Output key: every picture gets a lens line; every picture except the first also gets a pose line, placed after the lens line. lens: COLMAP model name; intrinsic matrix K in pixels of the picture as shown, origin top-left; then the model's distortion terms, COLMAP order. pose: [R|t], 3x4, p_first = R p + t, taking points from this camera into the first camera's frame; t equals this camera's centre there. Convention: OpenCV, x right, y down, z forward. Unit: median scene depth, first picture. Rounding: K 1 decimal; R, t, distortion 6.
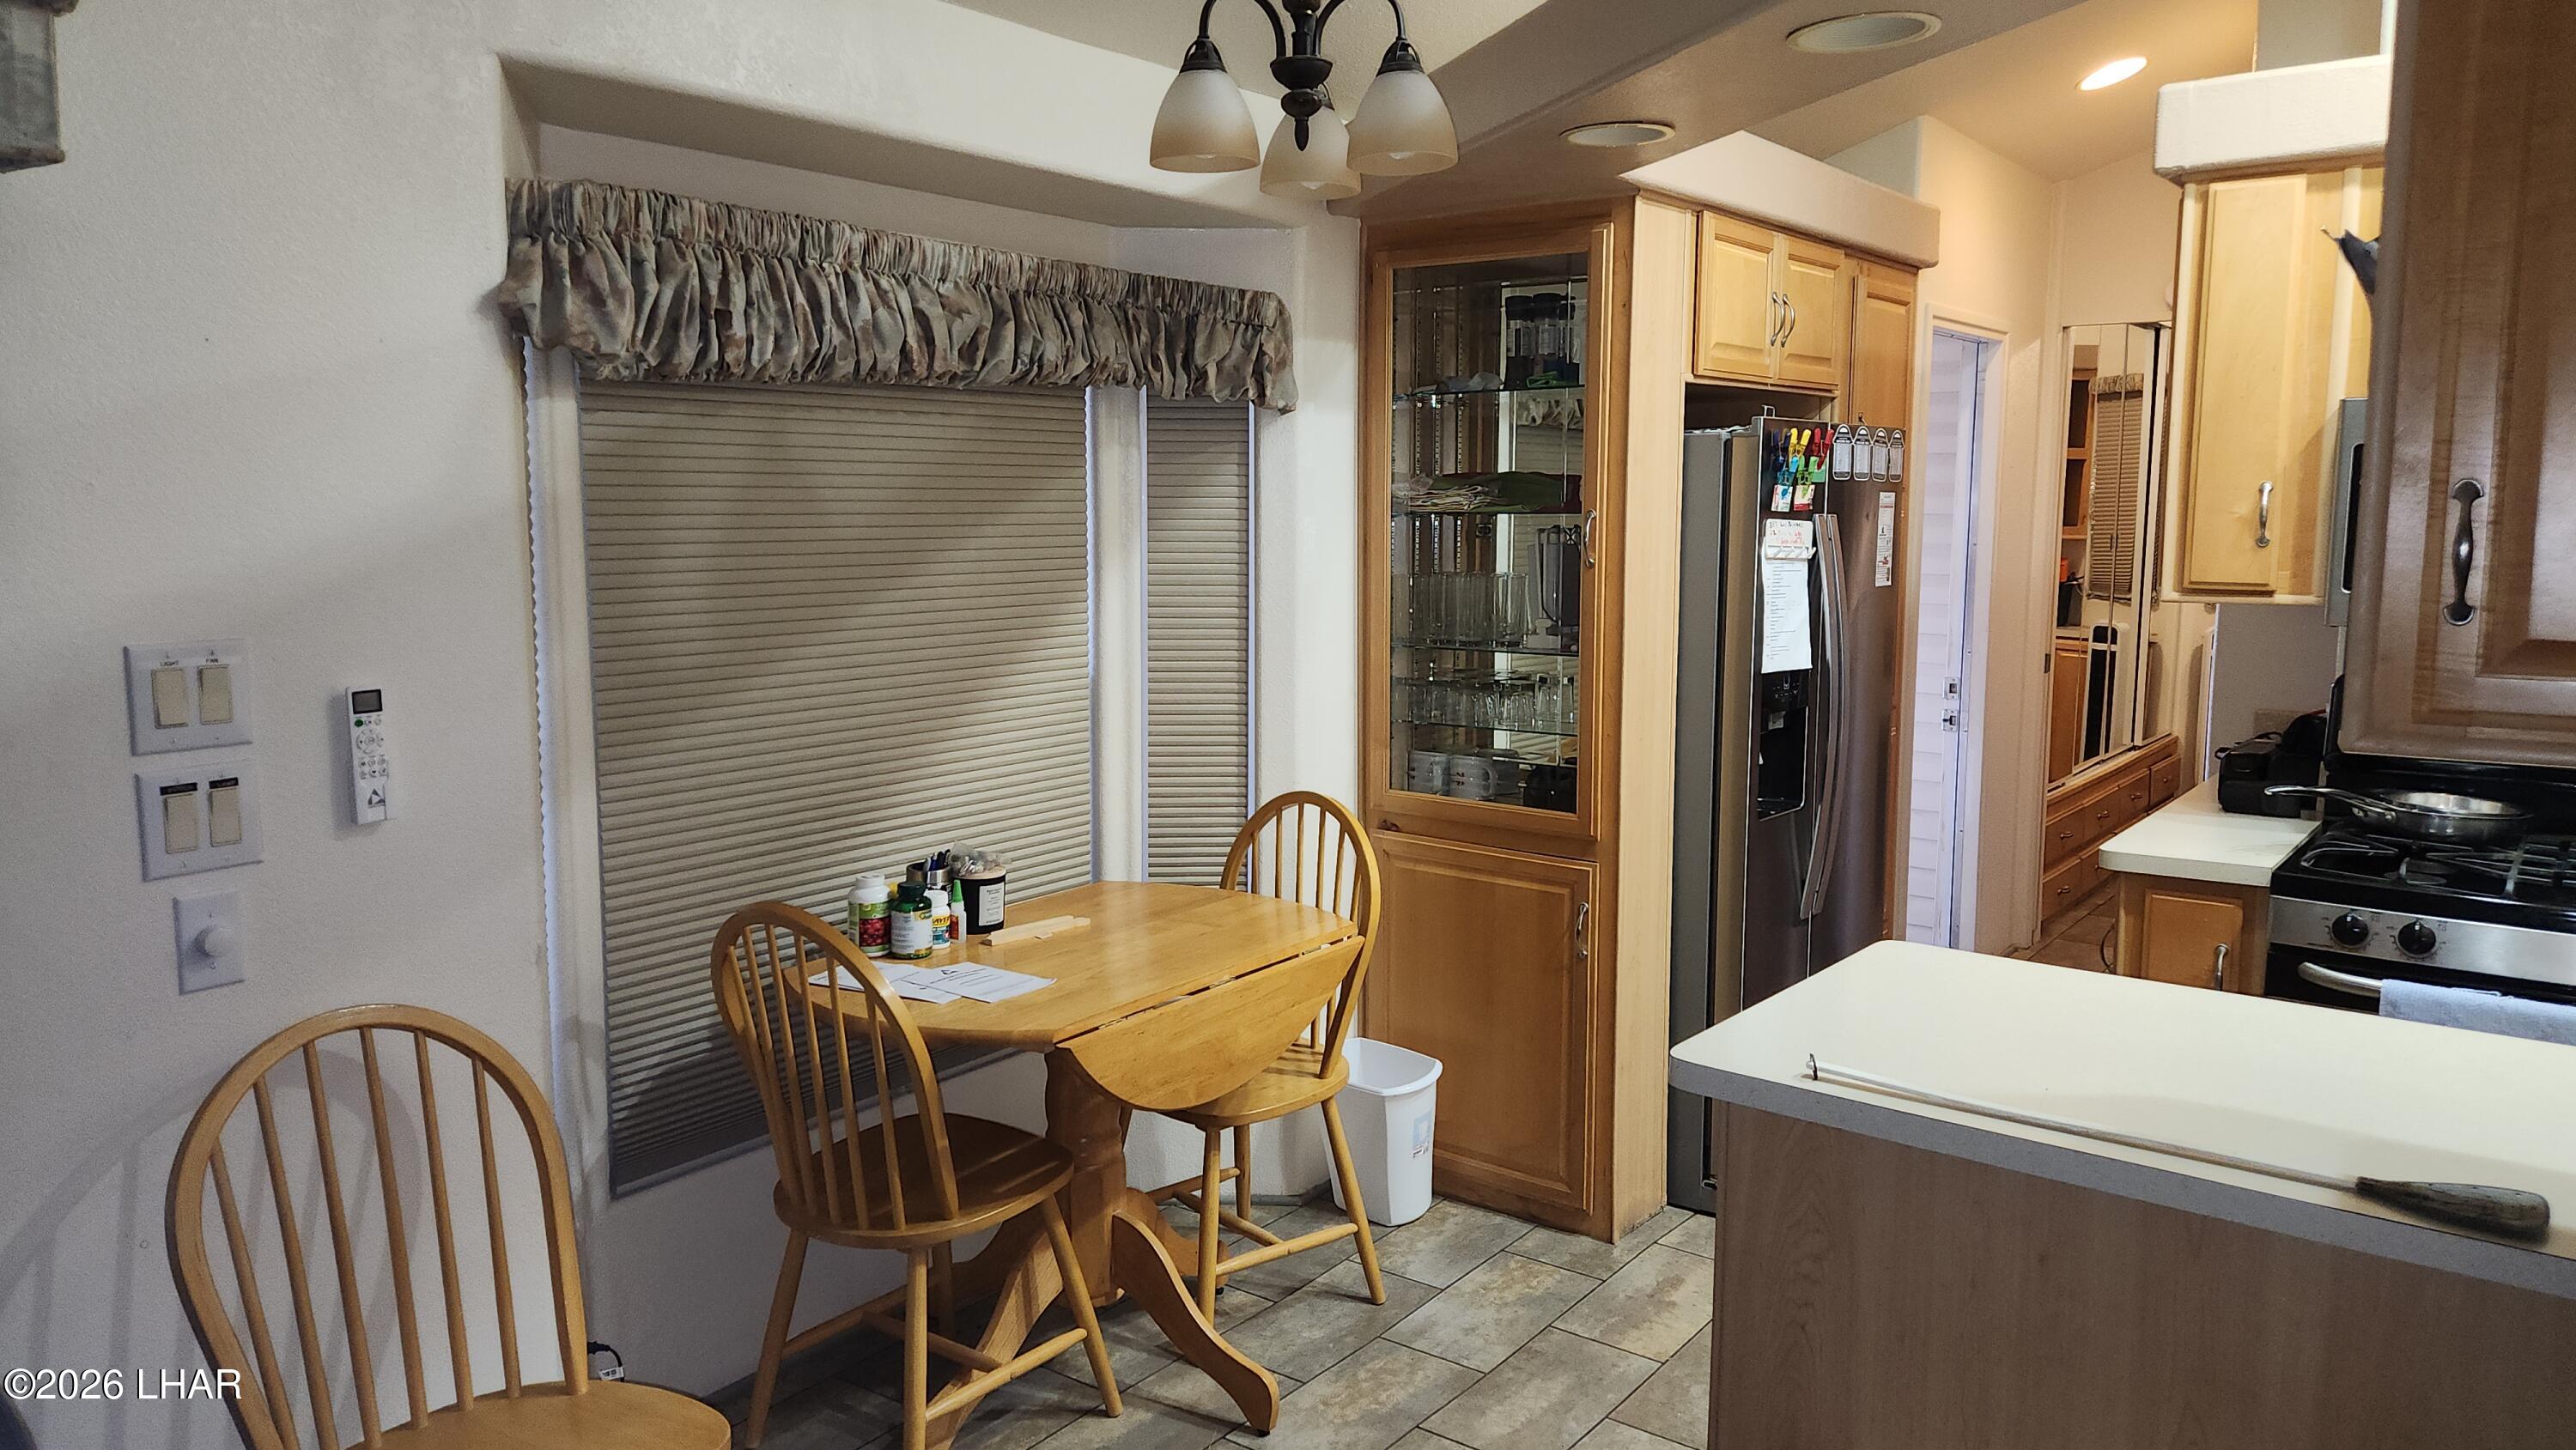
lens RADIAL K [[1766.5, 0, 1284.0], [0, 1766.5, 711.1], [0, 0, 1]] dist [0.045263, -0.024011]
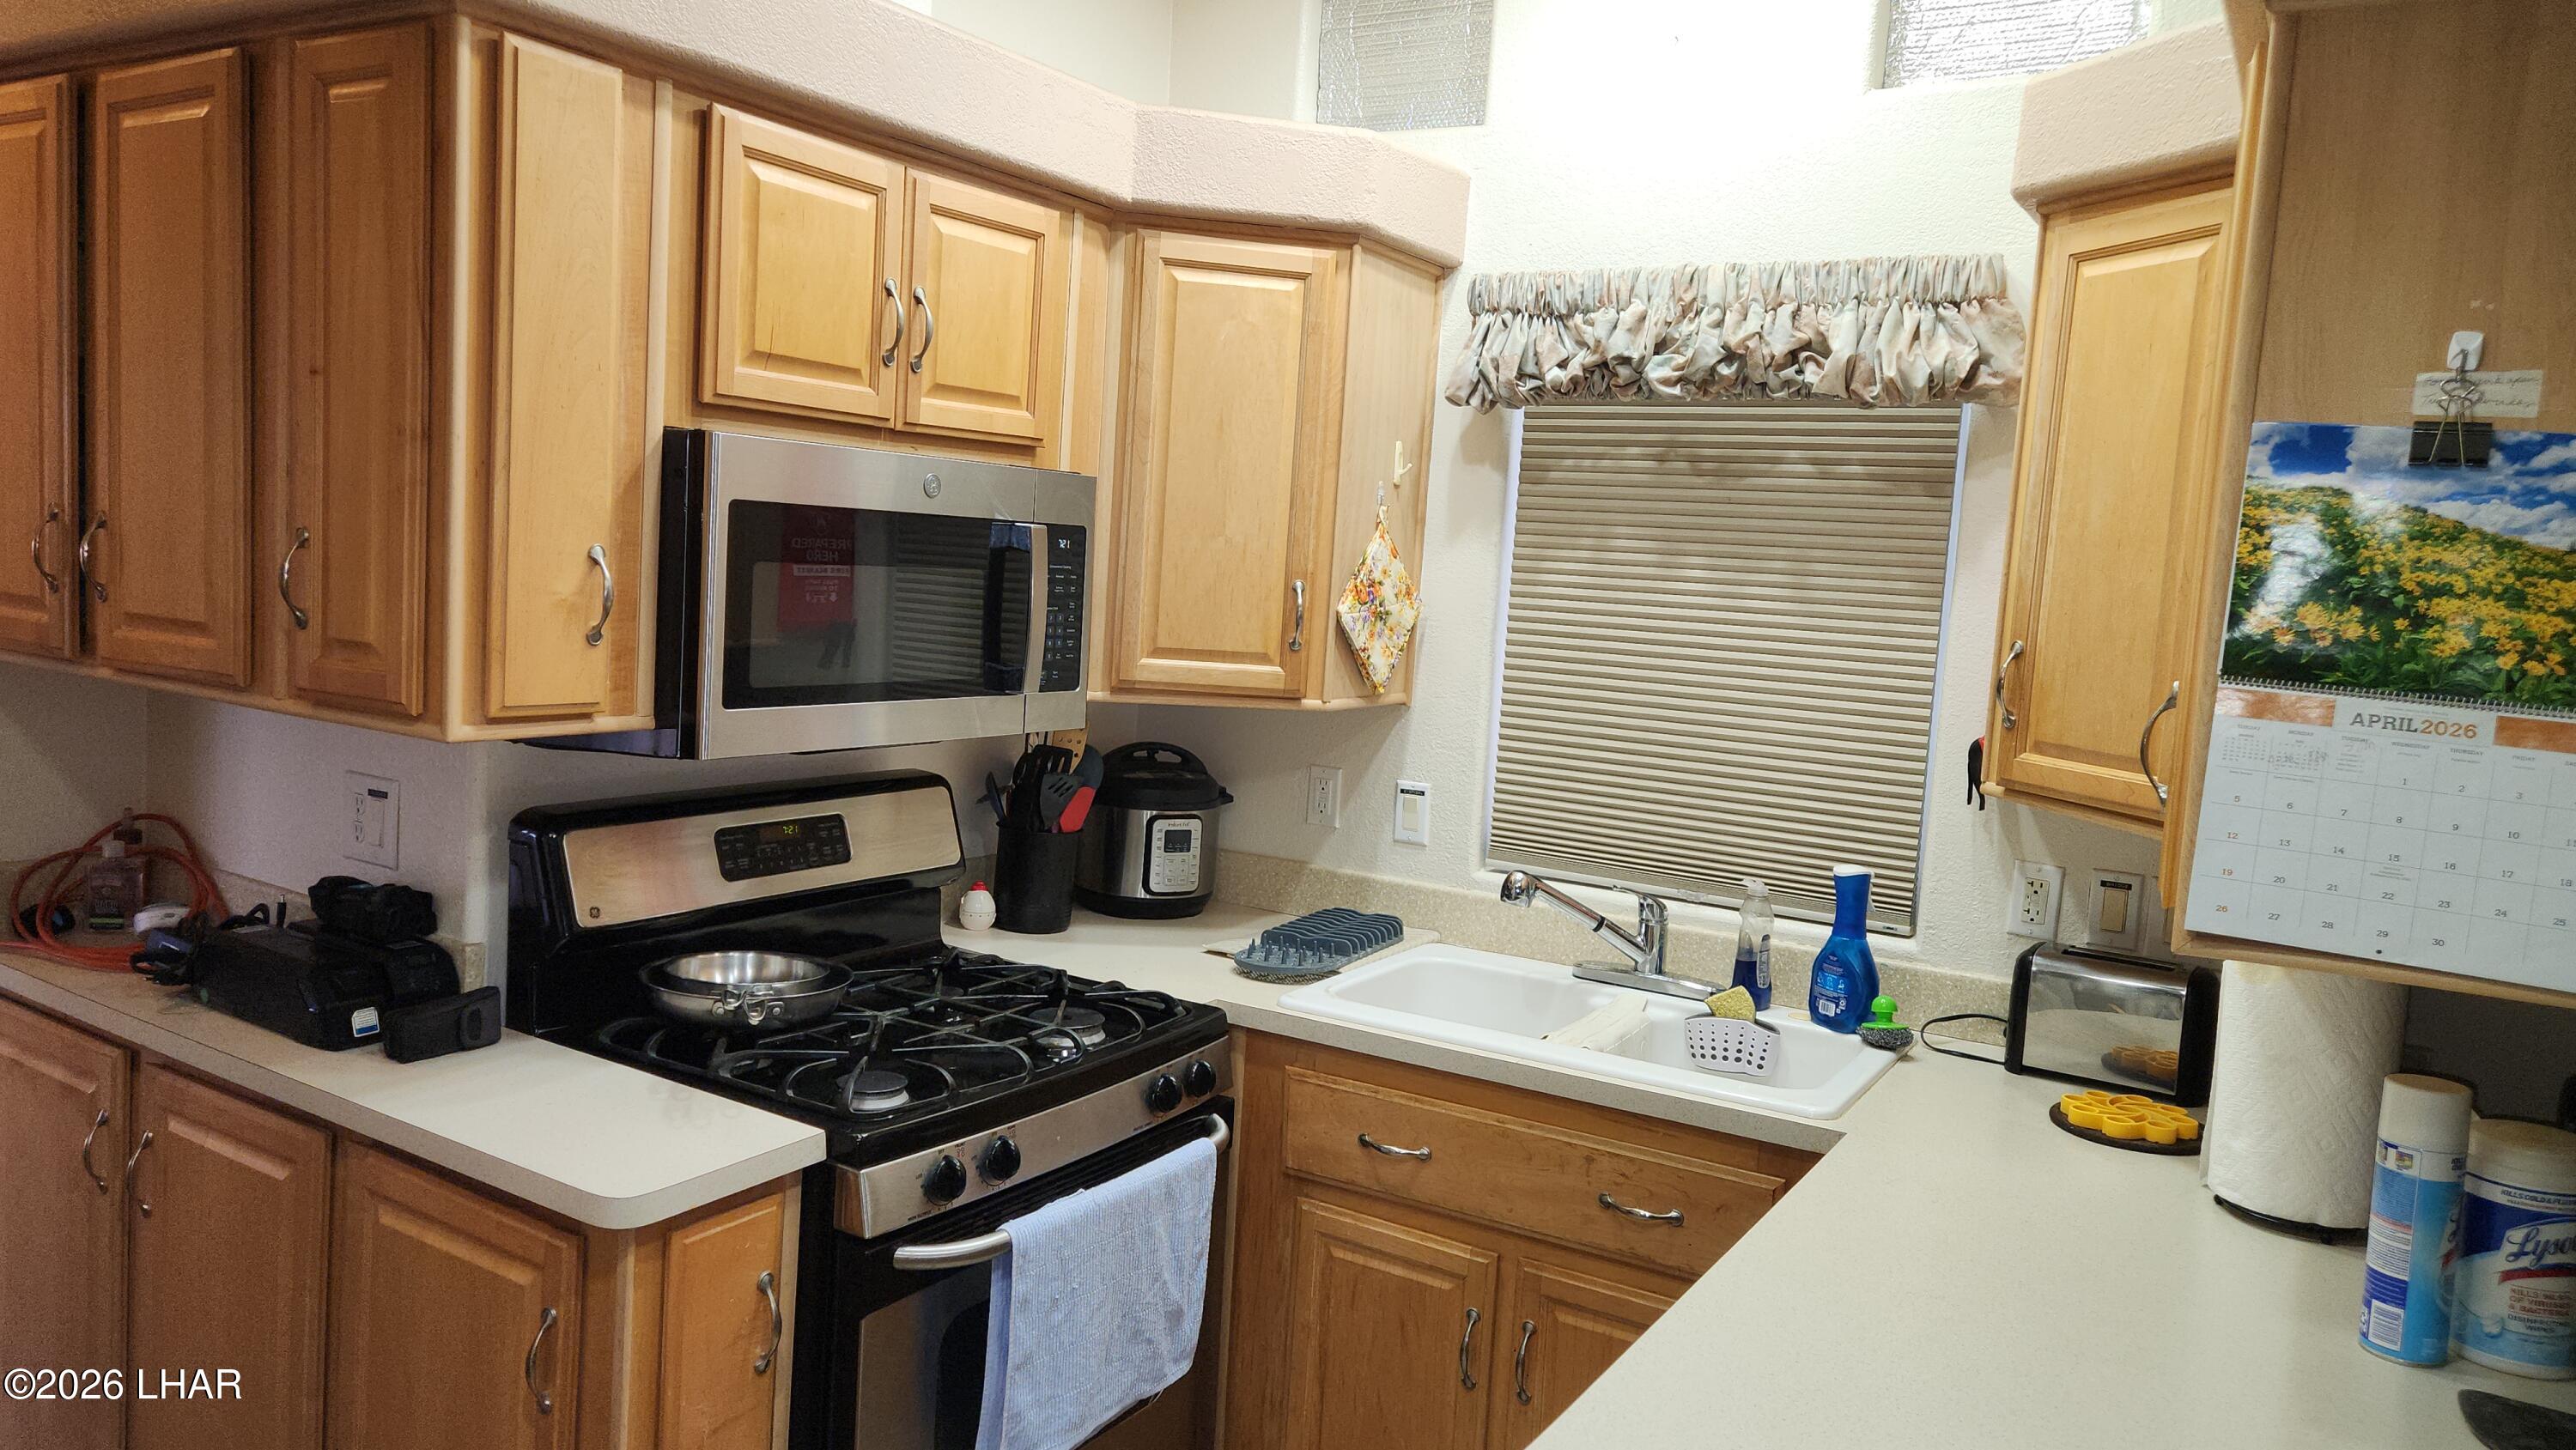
lens RADIAL K [[1766.5, 0, 1231.3], [0, 1766.5, 724.5], [0, 0, 1]] dist [0.045263, -0.024011]
pose [[-0.090743, -0.106697, 0.990142, -0.094486], [0.052601, 0.992343, 0.111755, -0.111083], [-0.994484, 0.062223, -0.084436, 0.747942]]
